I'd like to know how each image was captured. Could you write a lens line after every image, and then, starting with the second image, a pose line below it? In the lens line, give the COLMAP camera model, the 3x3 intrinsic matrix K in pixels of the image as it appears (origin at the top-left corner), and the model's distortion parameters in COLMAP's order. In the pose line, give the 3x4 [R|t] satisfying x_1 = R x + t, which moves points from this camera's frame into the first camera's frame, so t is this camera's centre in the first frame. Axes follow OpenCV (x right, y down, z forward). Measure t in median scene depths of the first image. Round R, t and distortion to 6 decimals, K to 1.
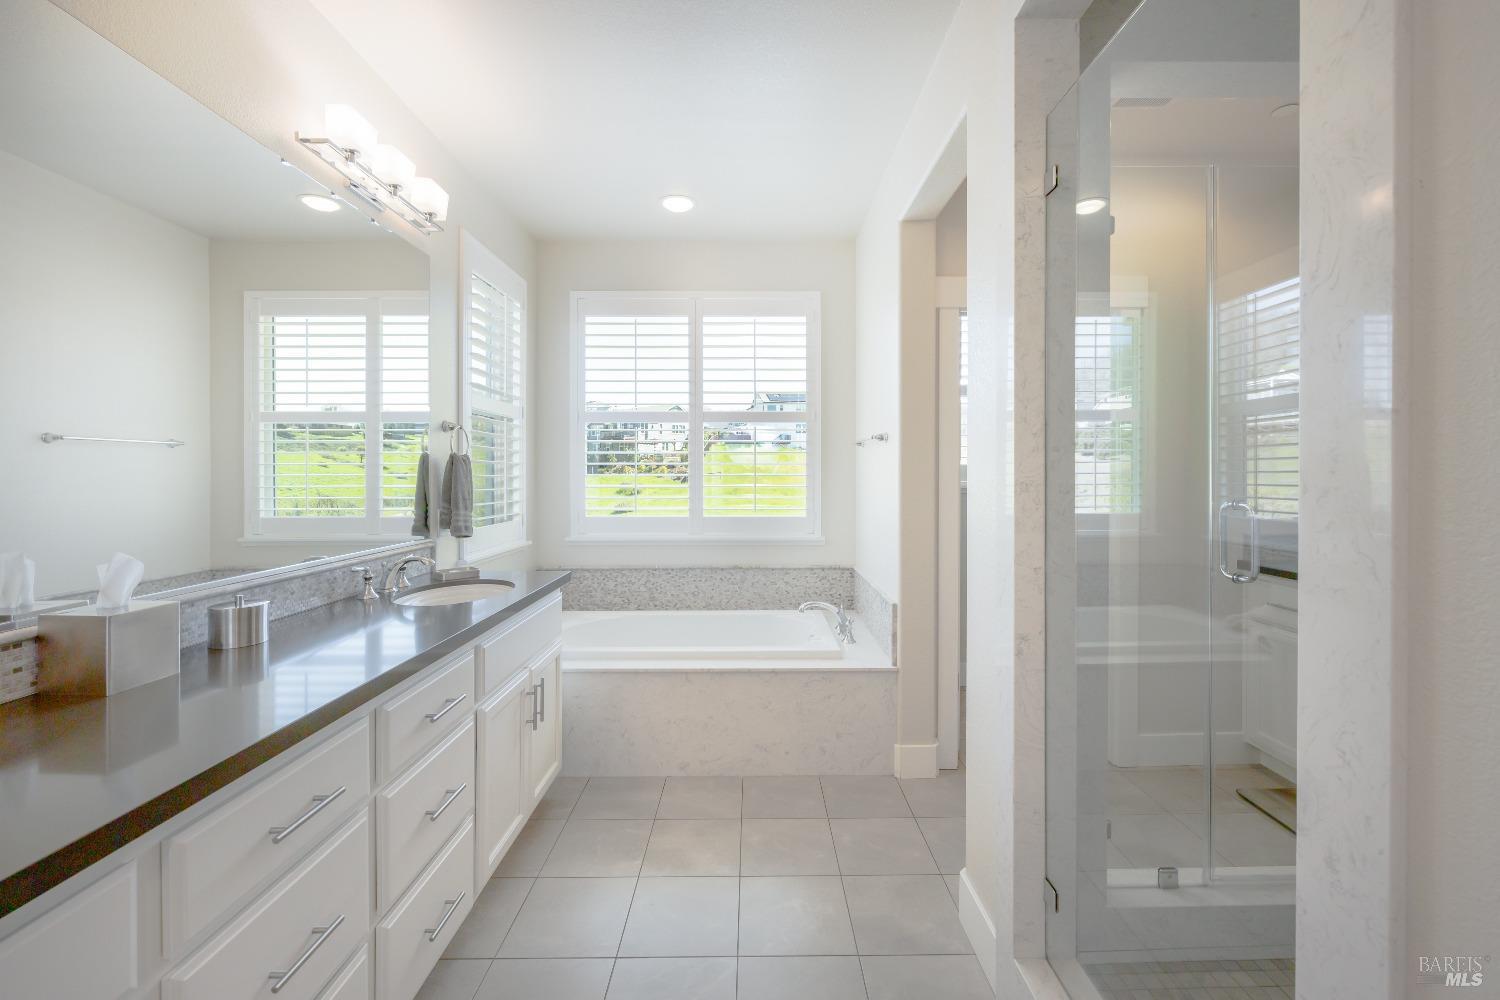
lens RADIAL K [[609.3, 0, 764.2], [0, 609.3, 490.3], [0, 0, 1]] dist [-0.003408, 0.001657]
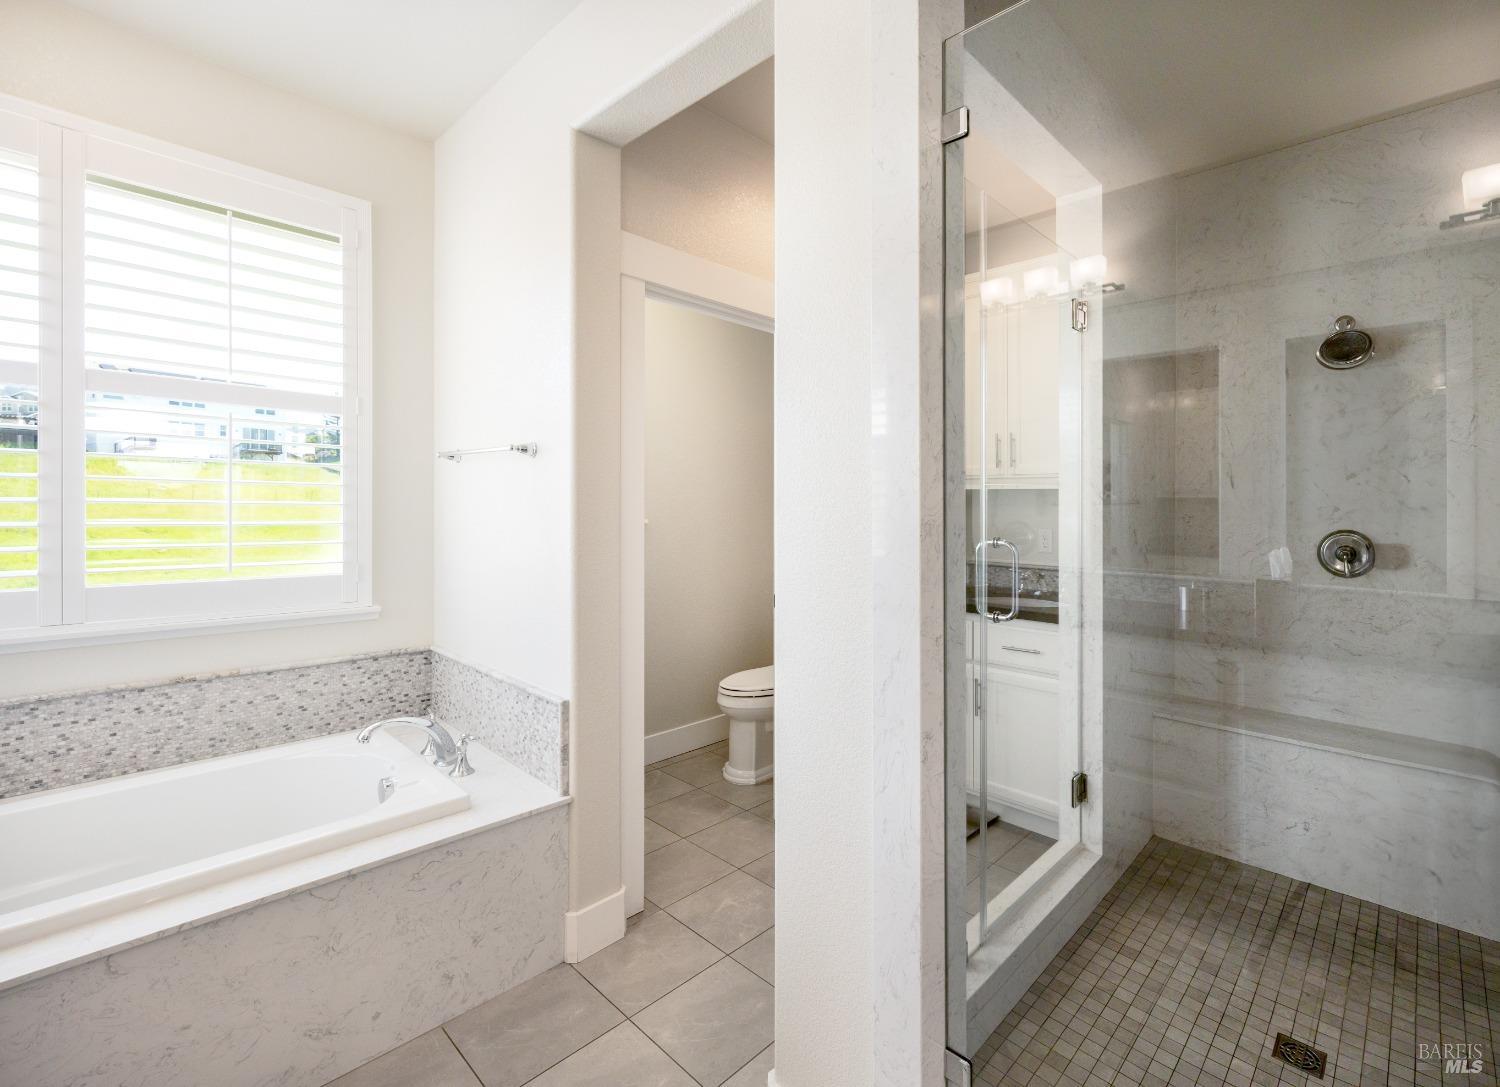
lens RADIAL K [[663.7, 0, 815.9], [0, 663.7, 516.5], [0, 0, 1]] dist [-0.005307, -0.000540]
pose [[0.668193, 0.001489, 0.743987, -0.132110], [0.005074, 0.999966, -0.006558, -0.008106], [-0.743971, 0.008157, 0.668162, 0.295667]]
